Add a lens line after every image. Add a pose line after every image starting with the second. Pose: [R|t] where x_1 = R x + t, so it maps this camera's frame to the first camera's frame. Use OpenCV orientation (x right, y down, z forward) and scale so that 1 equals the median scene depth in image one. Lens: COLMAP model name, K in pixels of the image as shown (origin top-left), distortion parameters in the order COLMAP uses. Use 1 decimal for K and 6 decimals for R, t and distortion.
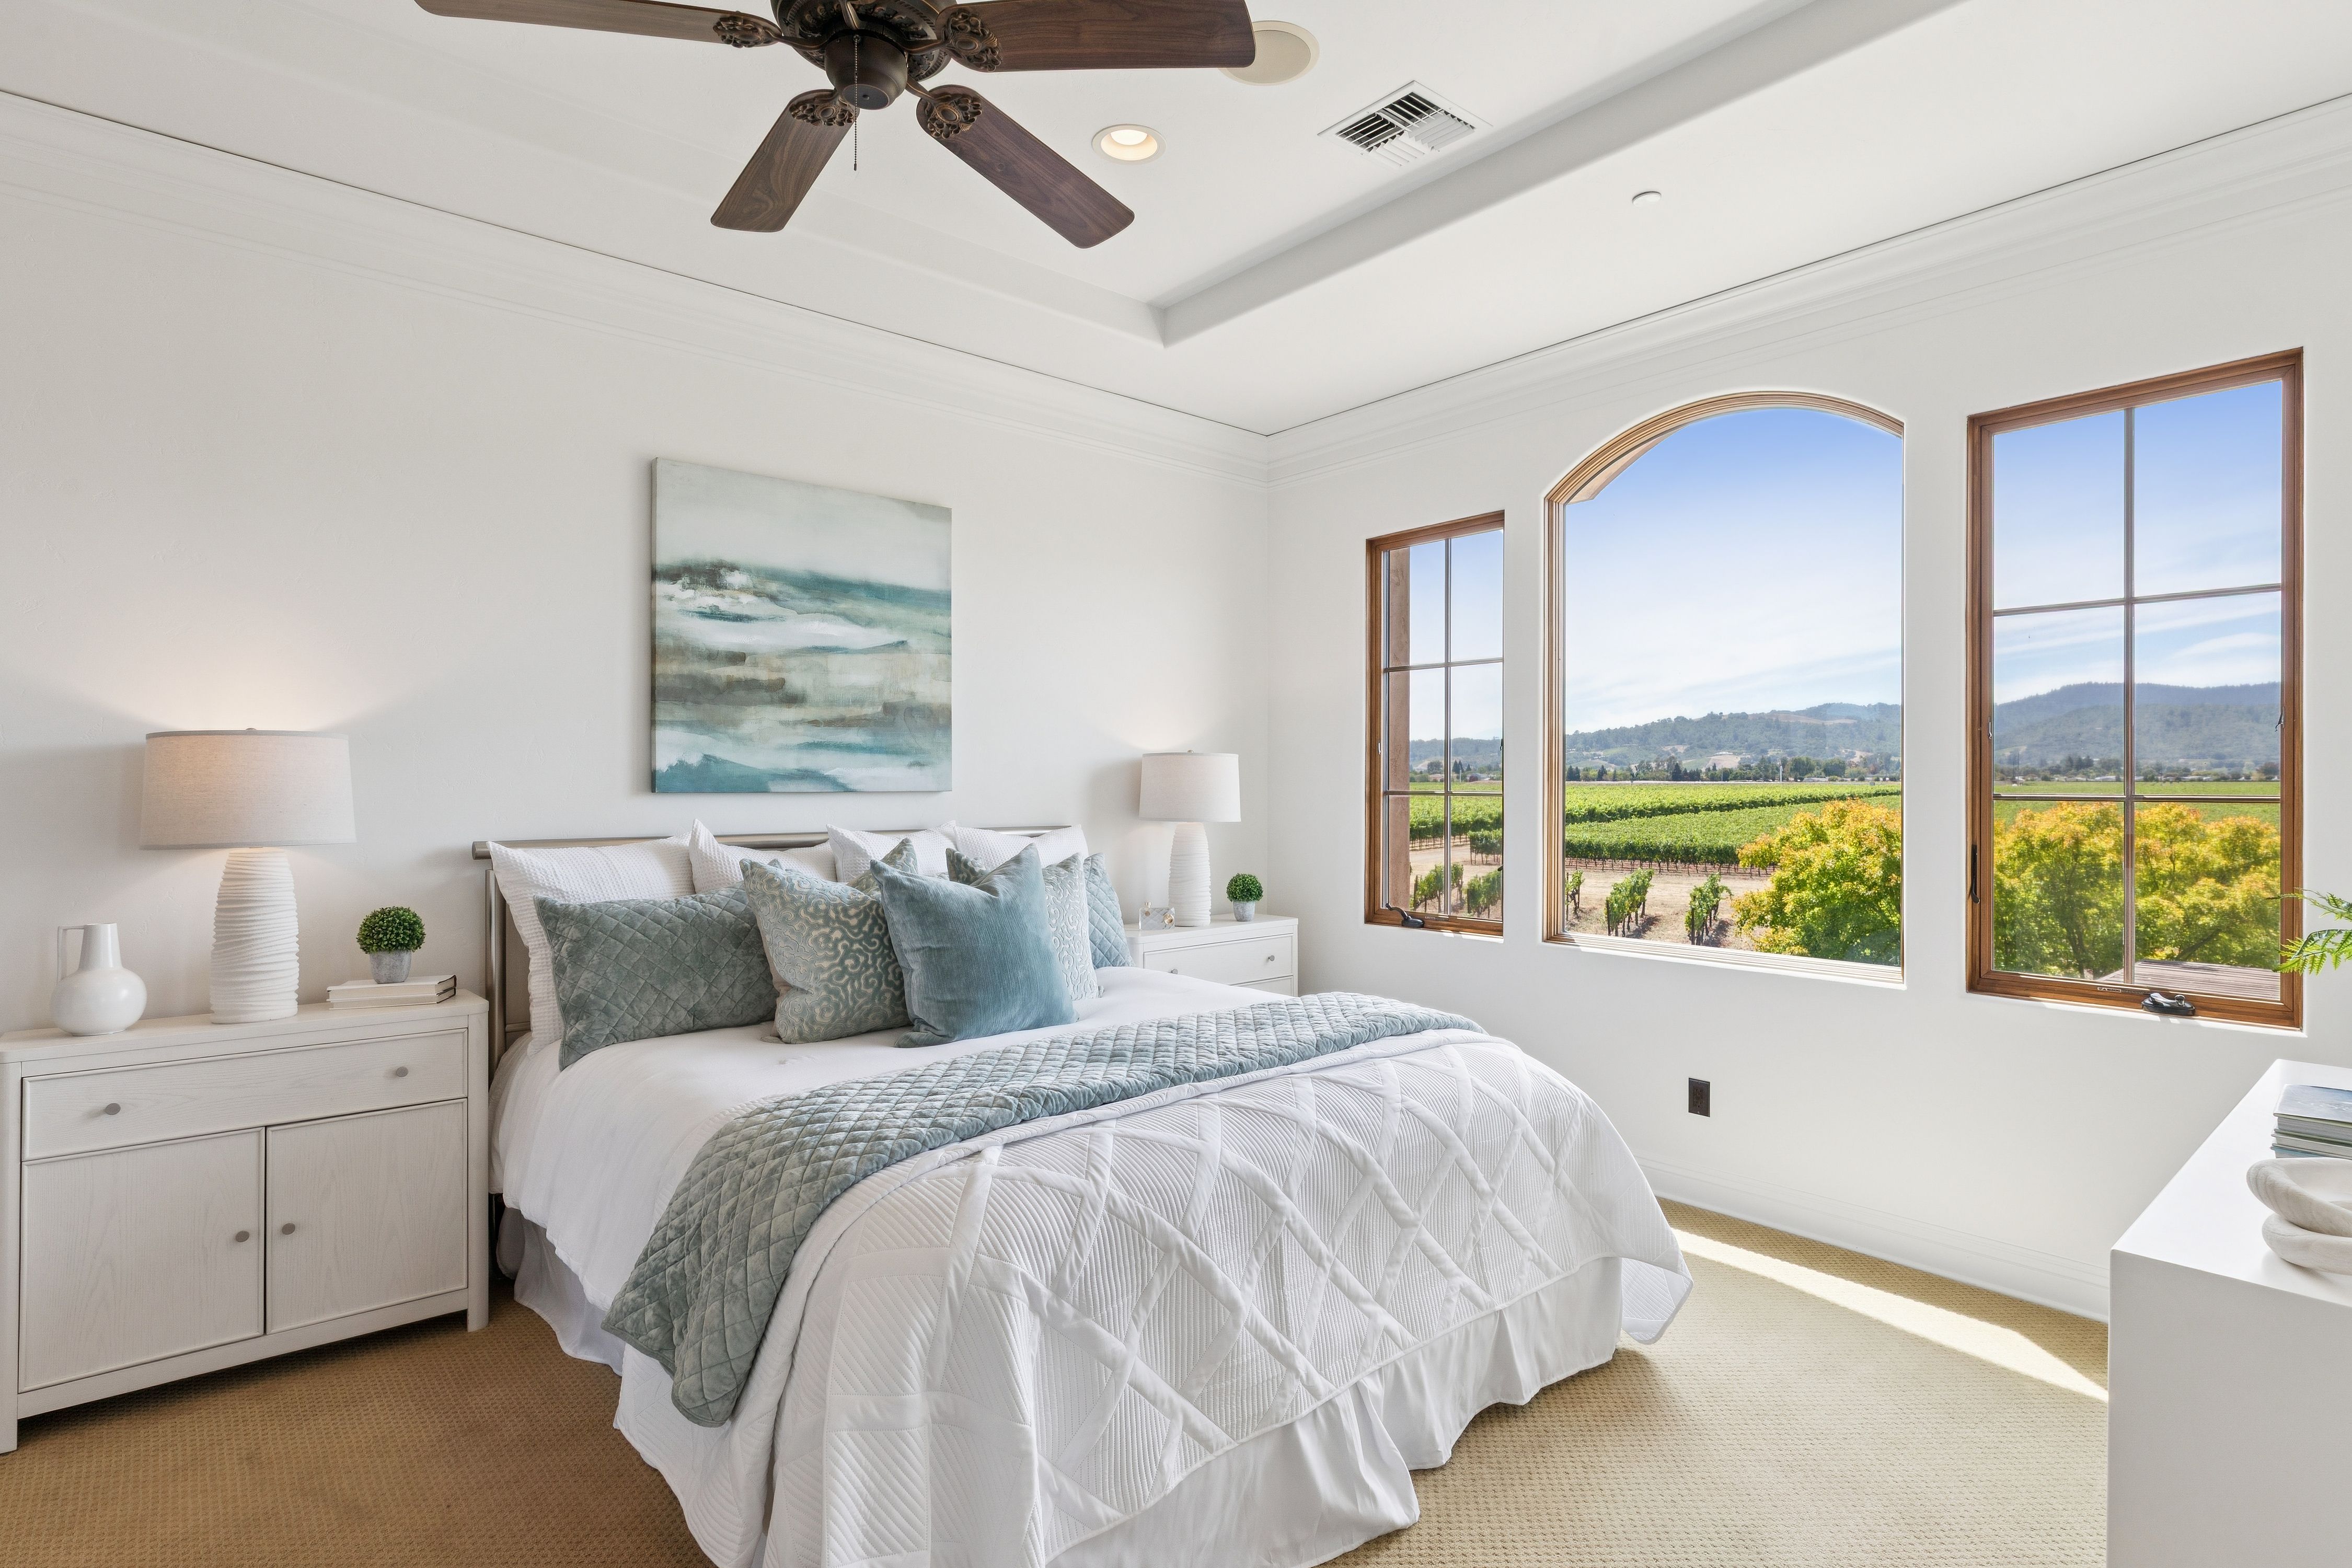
lens RADIAL K [[1174.9, 0, 1174.1], [0, 1174.9, 776.8], [0, 0, 1]] dist [-0.000547, -0.000168]
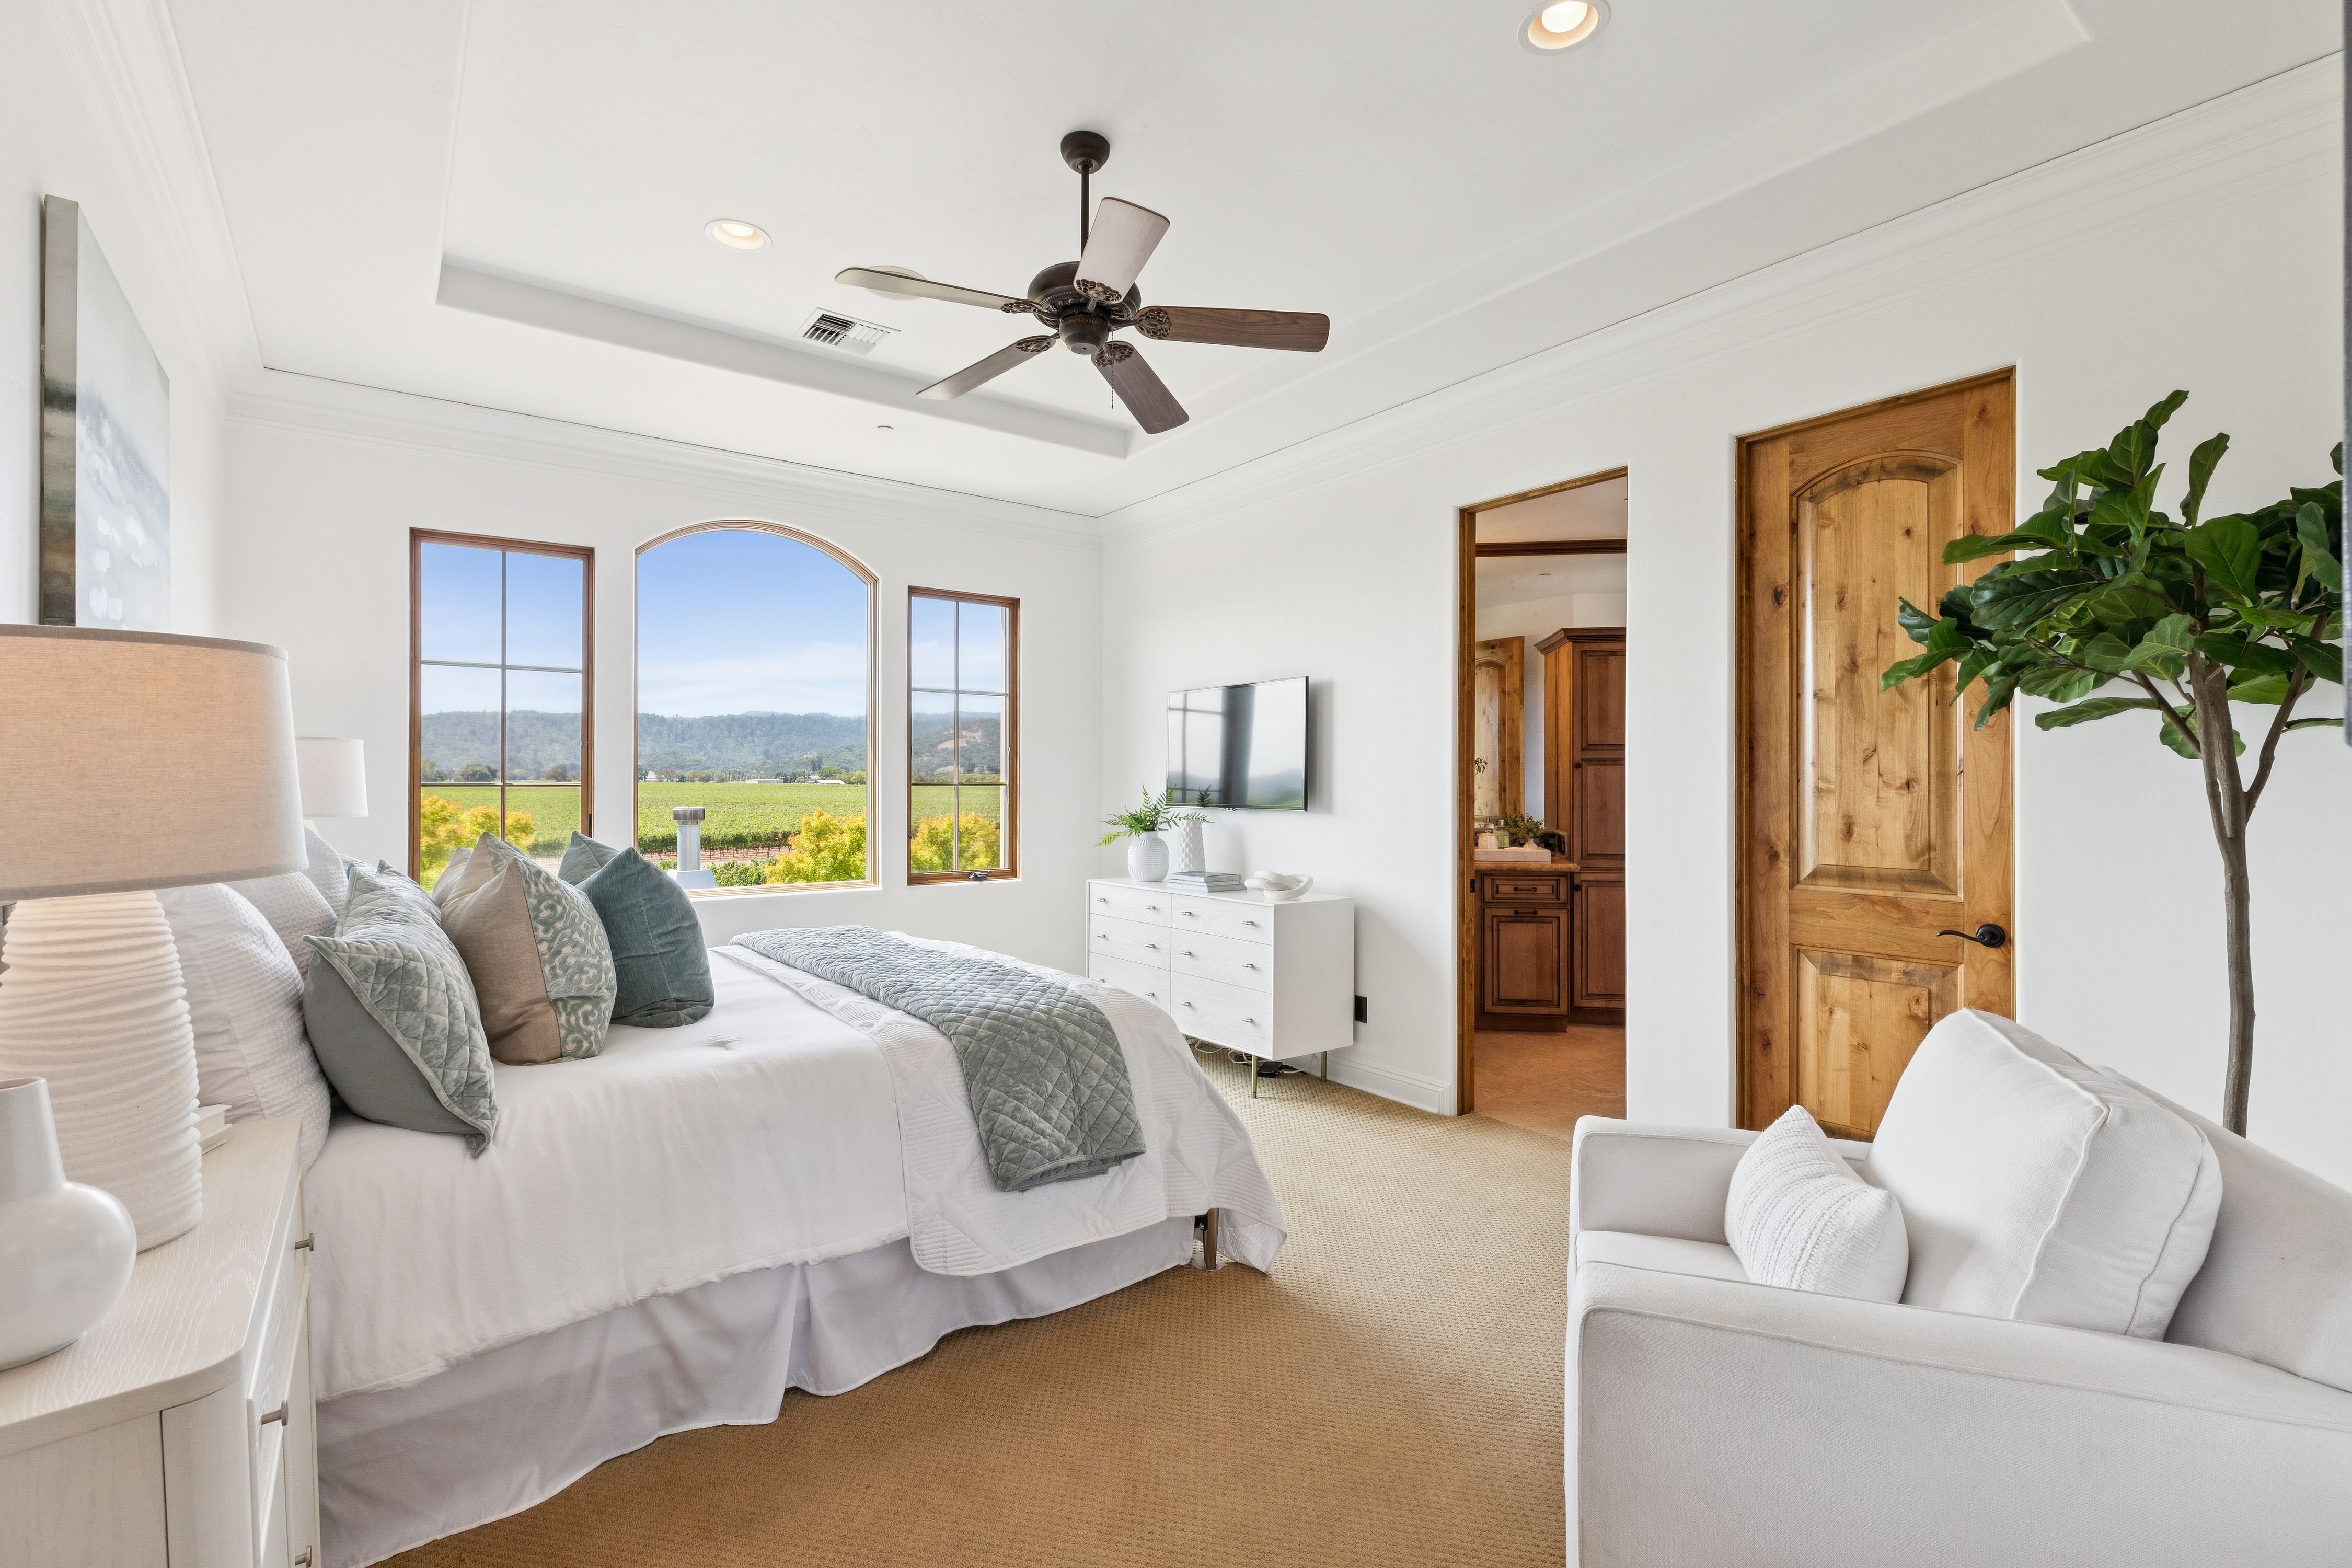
lens RADIAL K [[1050.7, 0, 1176.0], [0, 1050.7, 784.0], [0, 0, 1]] dist [-0.000816, -0.000057]
pose [[0.059016, -0.000522, 0.998257, -0.713254], [-0.005325, 0.999985, 0.000838, 0.009474], [-0.998243, -0.005366, 0.059012, 0.324557]]
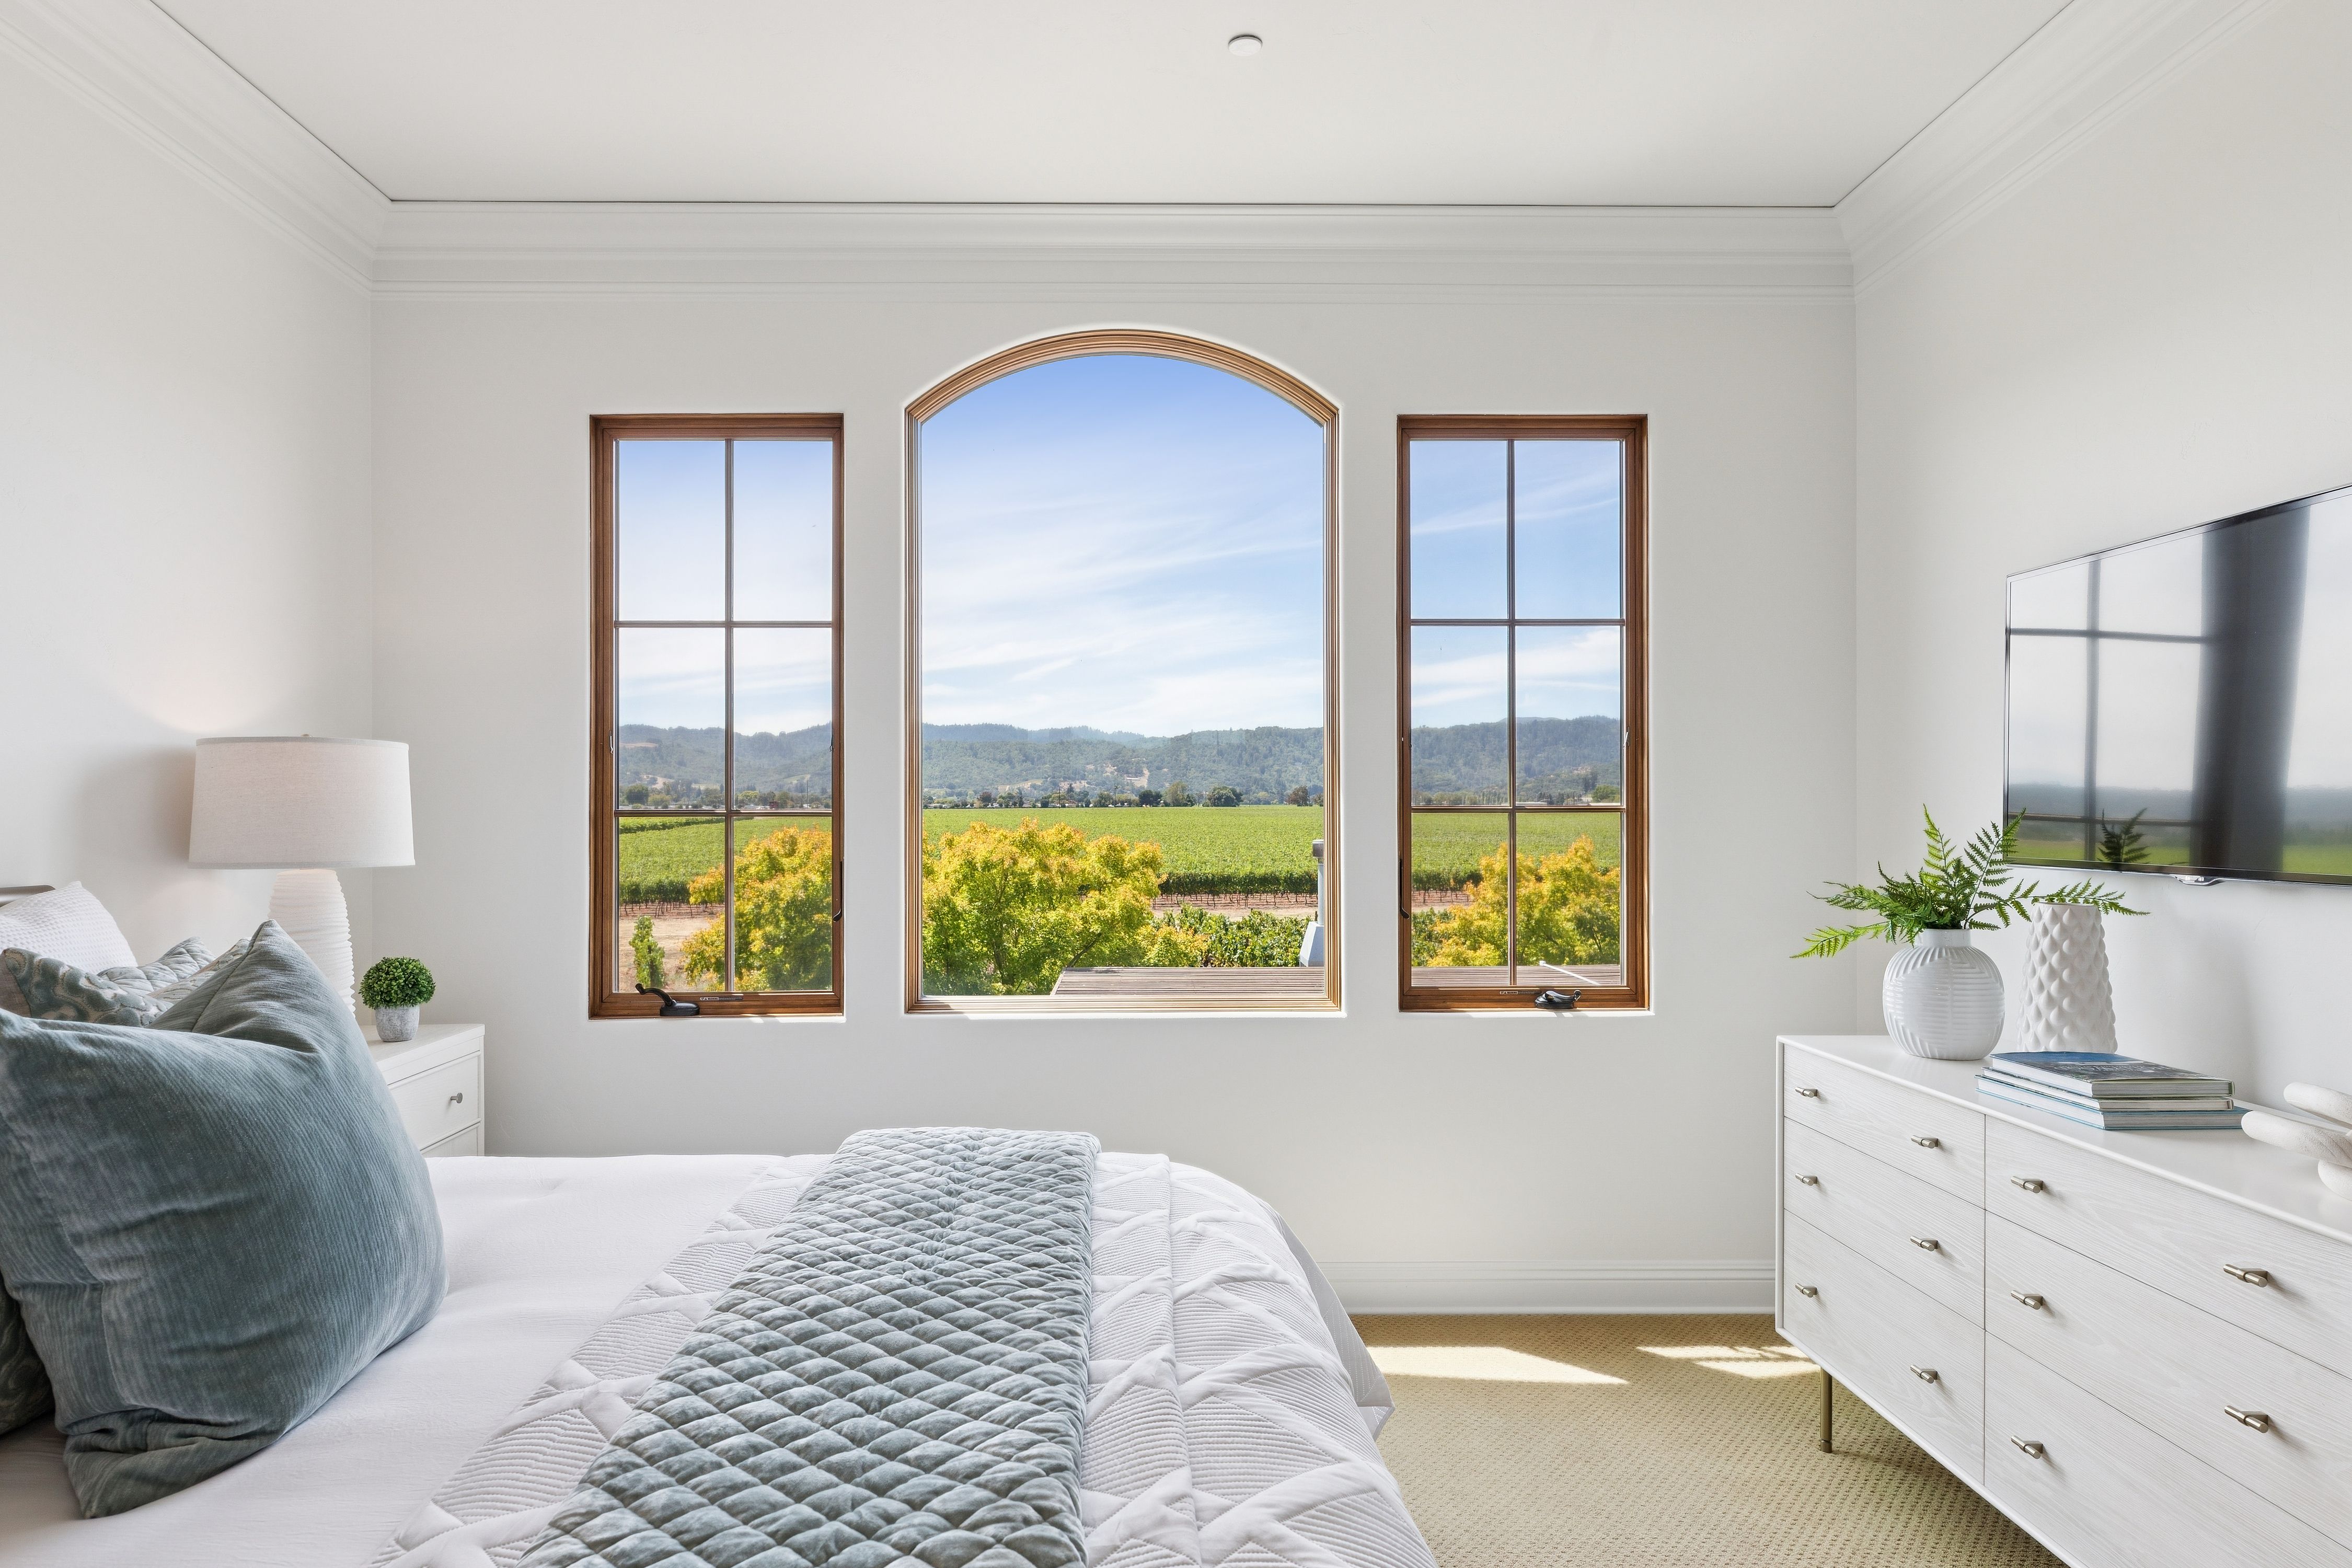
lens RADIAL K [[1369.6, 0, 1162.8], [0, 1369.6, 792.7], [0, 0, 1]] dist [0.009847, 0.000582]
pose [[0.637094, 0.006106, 0.770762, -0.223054], [0.000098, 0.999968, -0.008002, 0.008969], [-0.770786, 0.005174, 0.637073, 0.303995]]
